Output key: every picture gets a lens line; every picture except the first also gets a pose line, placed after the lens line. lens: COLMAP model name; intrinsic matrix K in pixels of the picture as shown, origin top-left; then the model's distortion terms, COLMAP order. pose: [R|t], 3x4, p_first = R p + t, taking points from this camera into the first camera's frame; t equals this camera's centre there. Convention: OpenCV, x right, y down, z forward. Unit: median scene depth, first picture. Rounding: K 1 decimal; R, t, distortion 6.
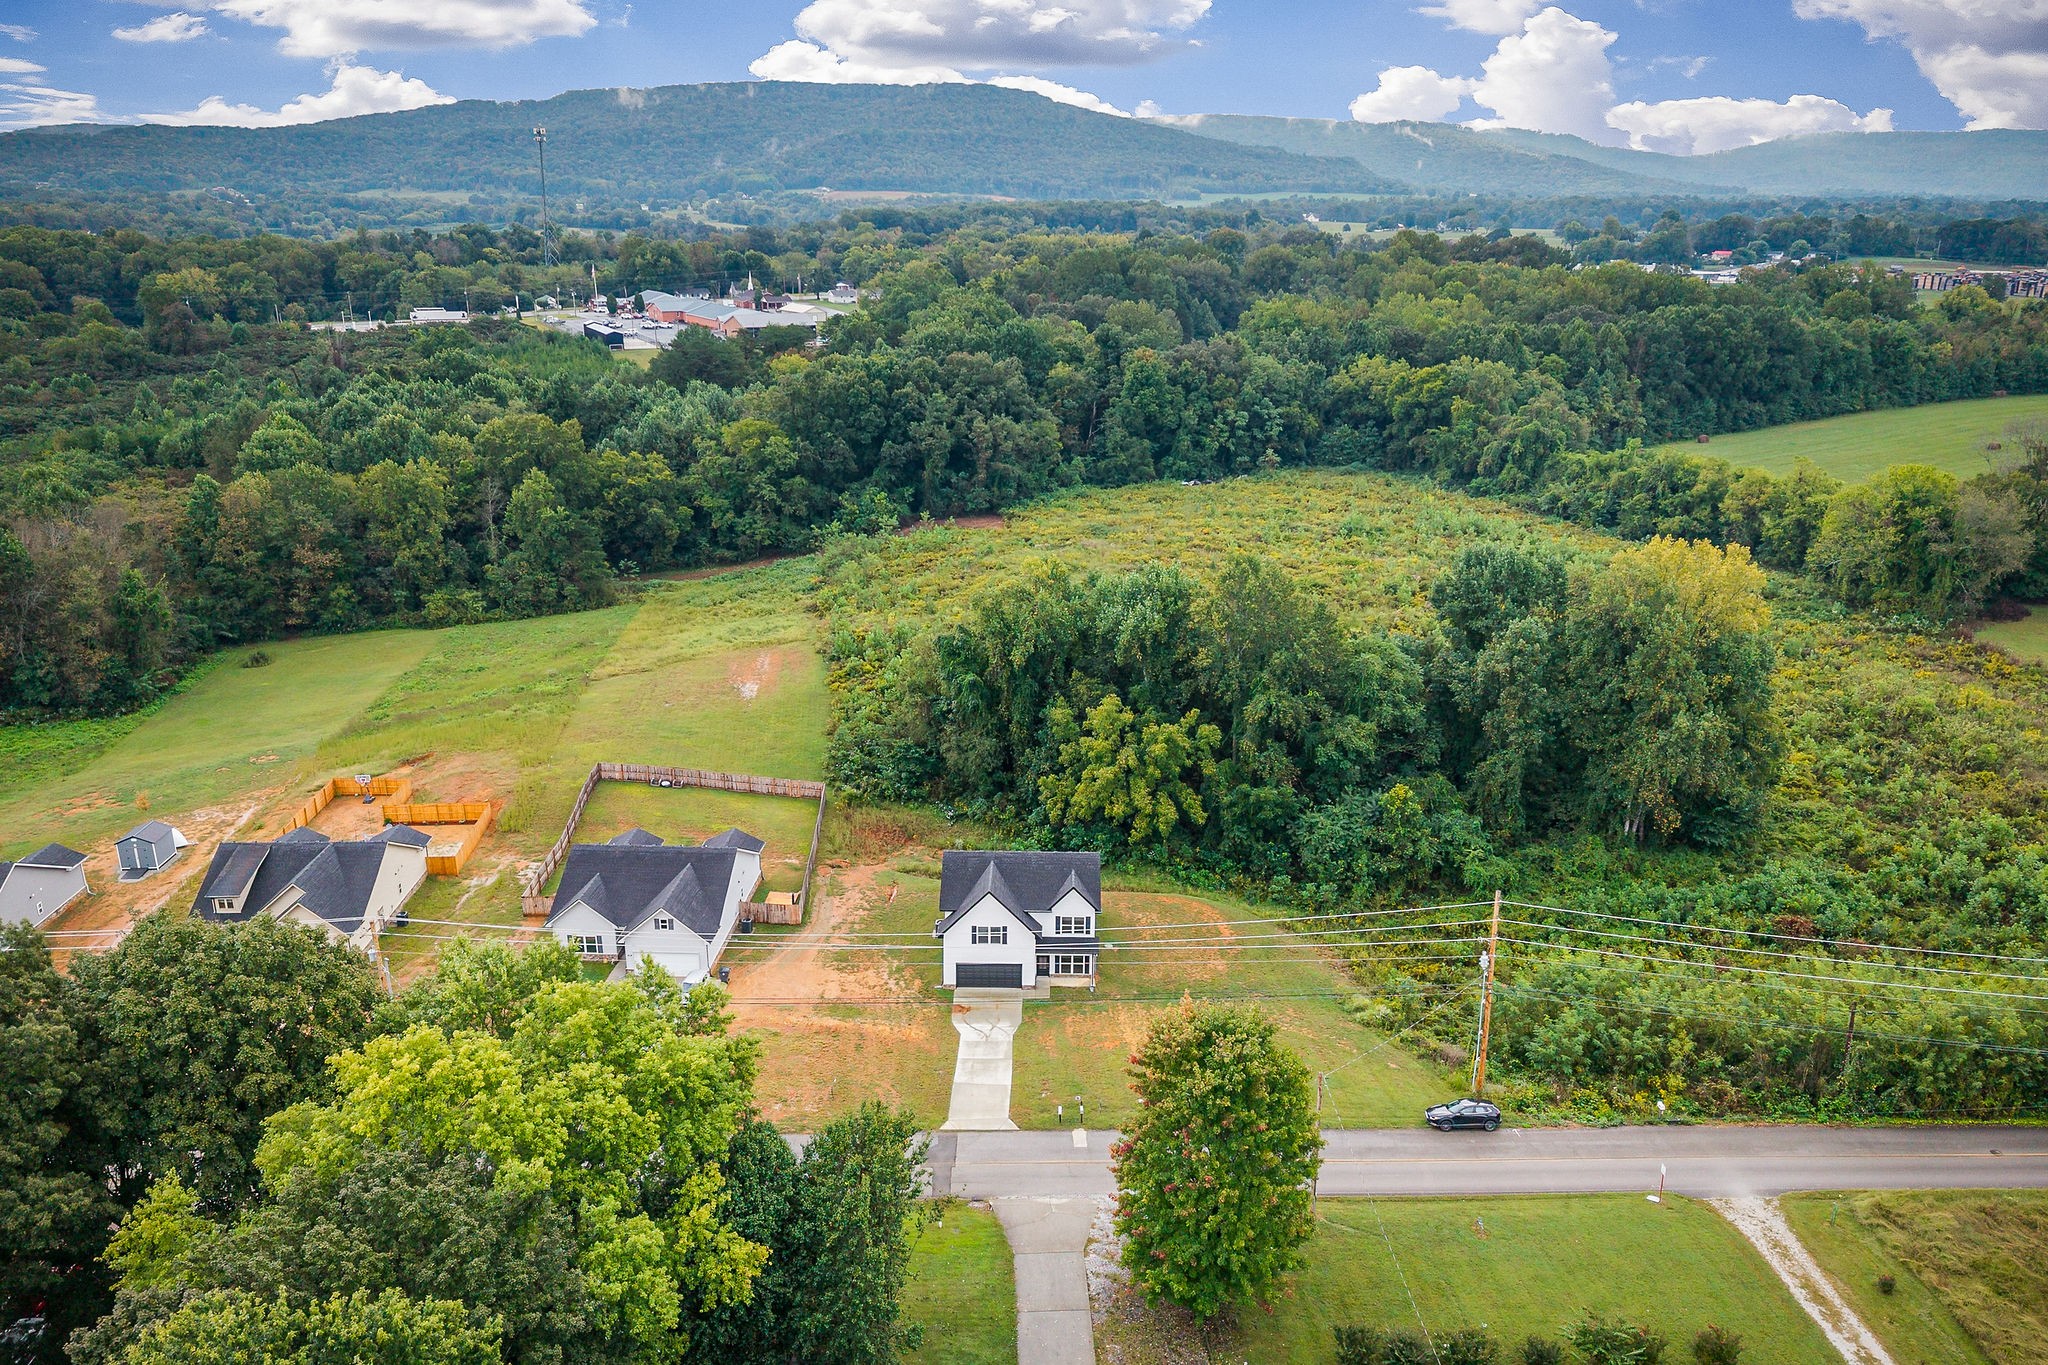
lens RADIAL K [[1611.7, 0, 1048.4], [0, 1611.7, 689.8], [0, 0, 1]] dist [0.136852, -0.336918]
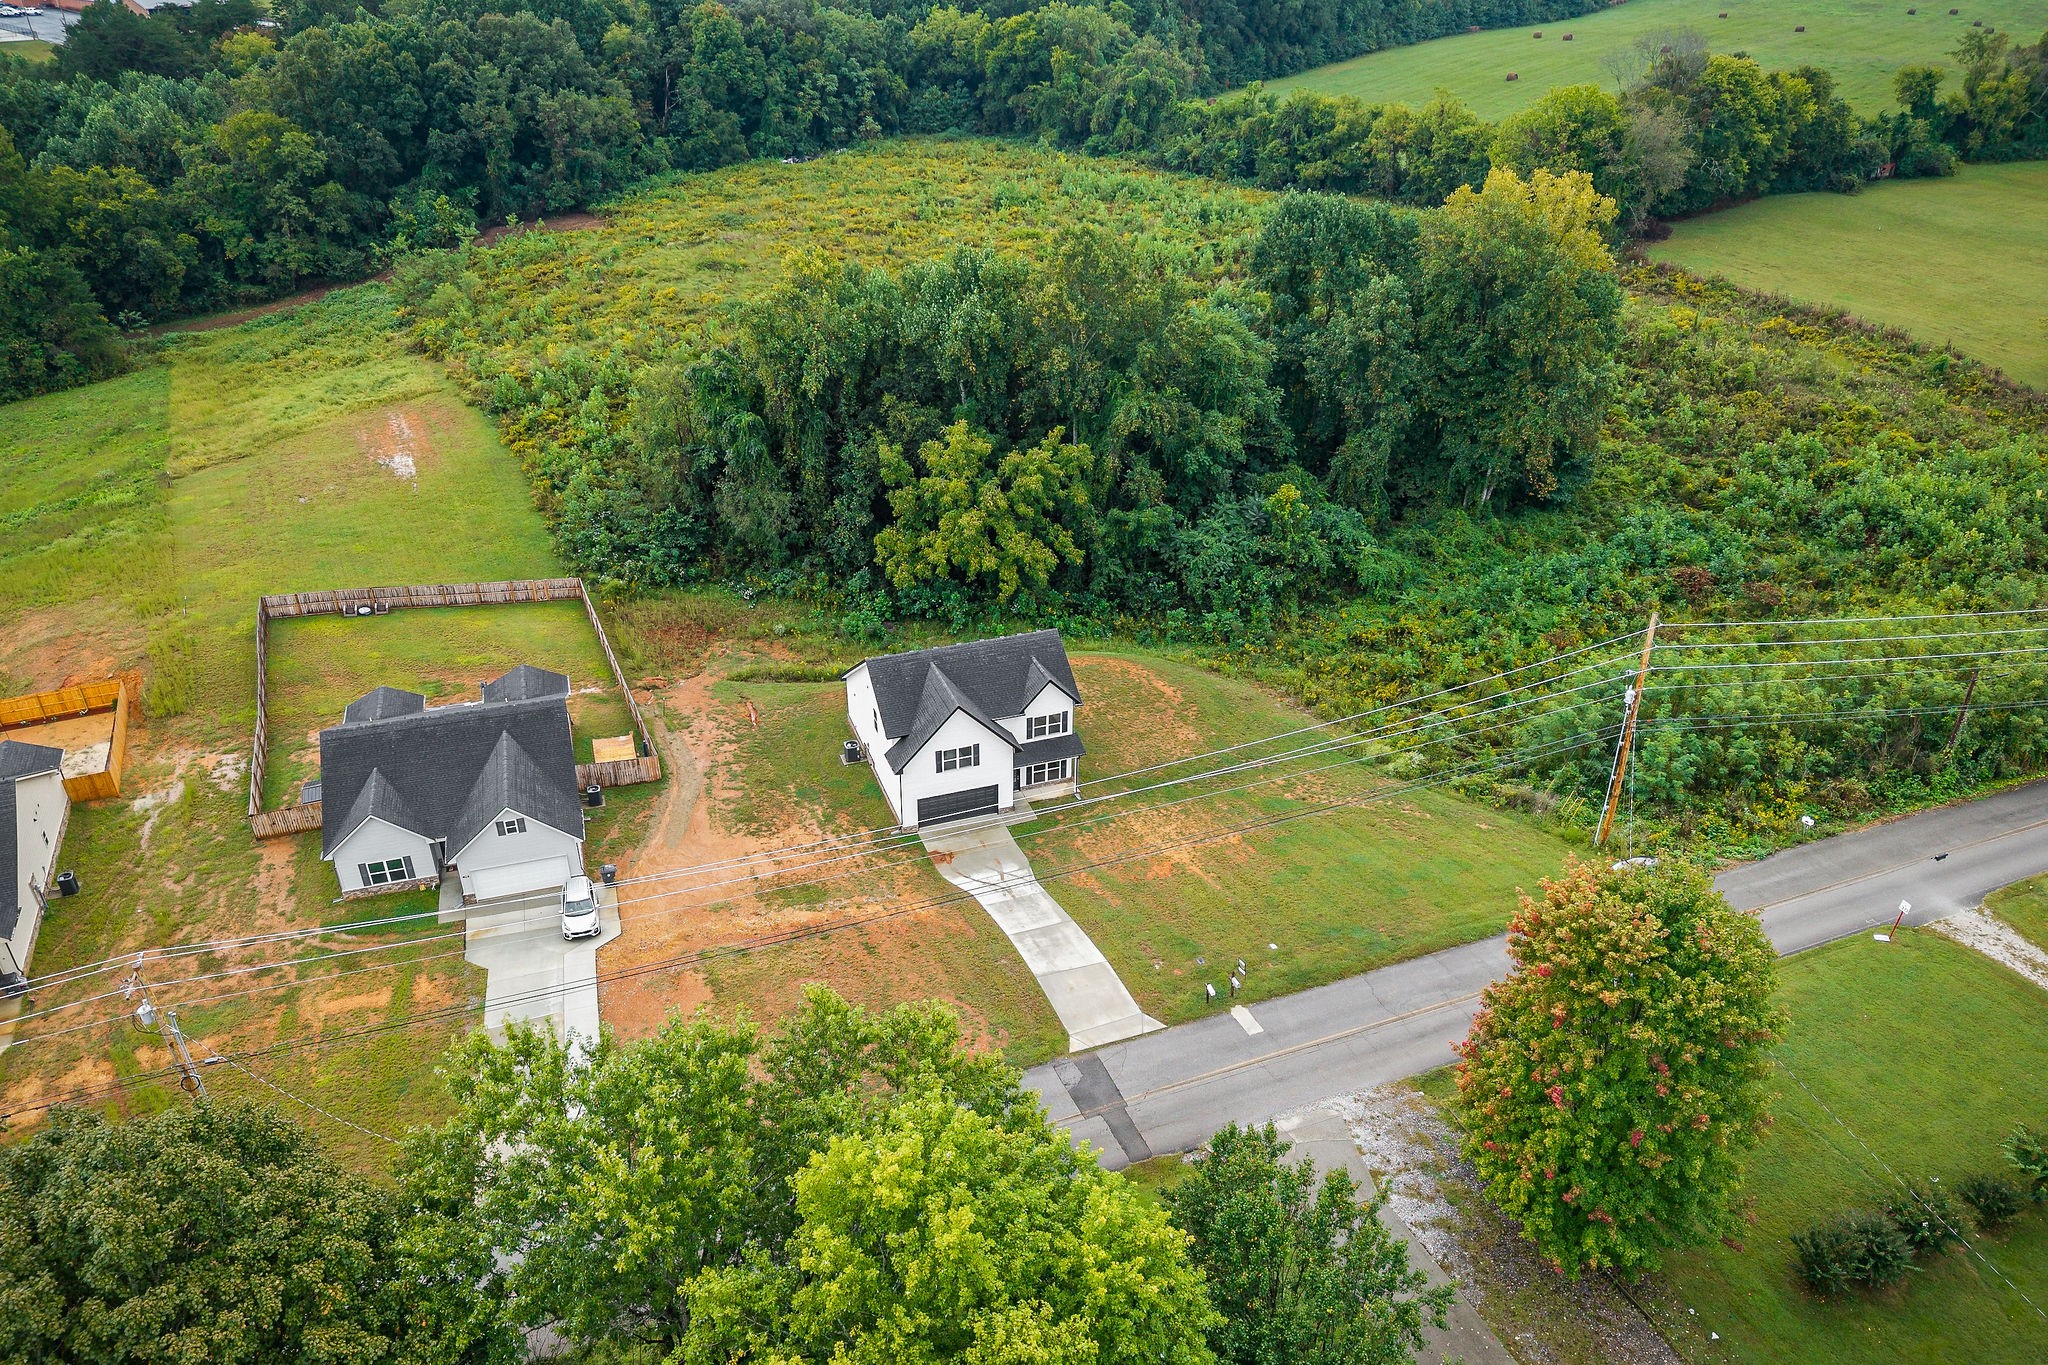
lens RADIAL K [[1497.0, 0, 1024.0], [0, 1497.0, 682.5], [0, 0, 1]] dist [0.037016, -0.053965]
pose [[0.937725, -0.172174, 0.301708, -0.109623], [0.108578, 0.970284, 0.216240, -0.017356], [-0.329974, -0.170015, 0.928554, 0.168942]]
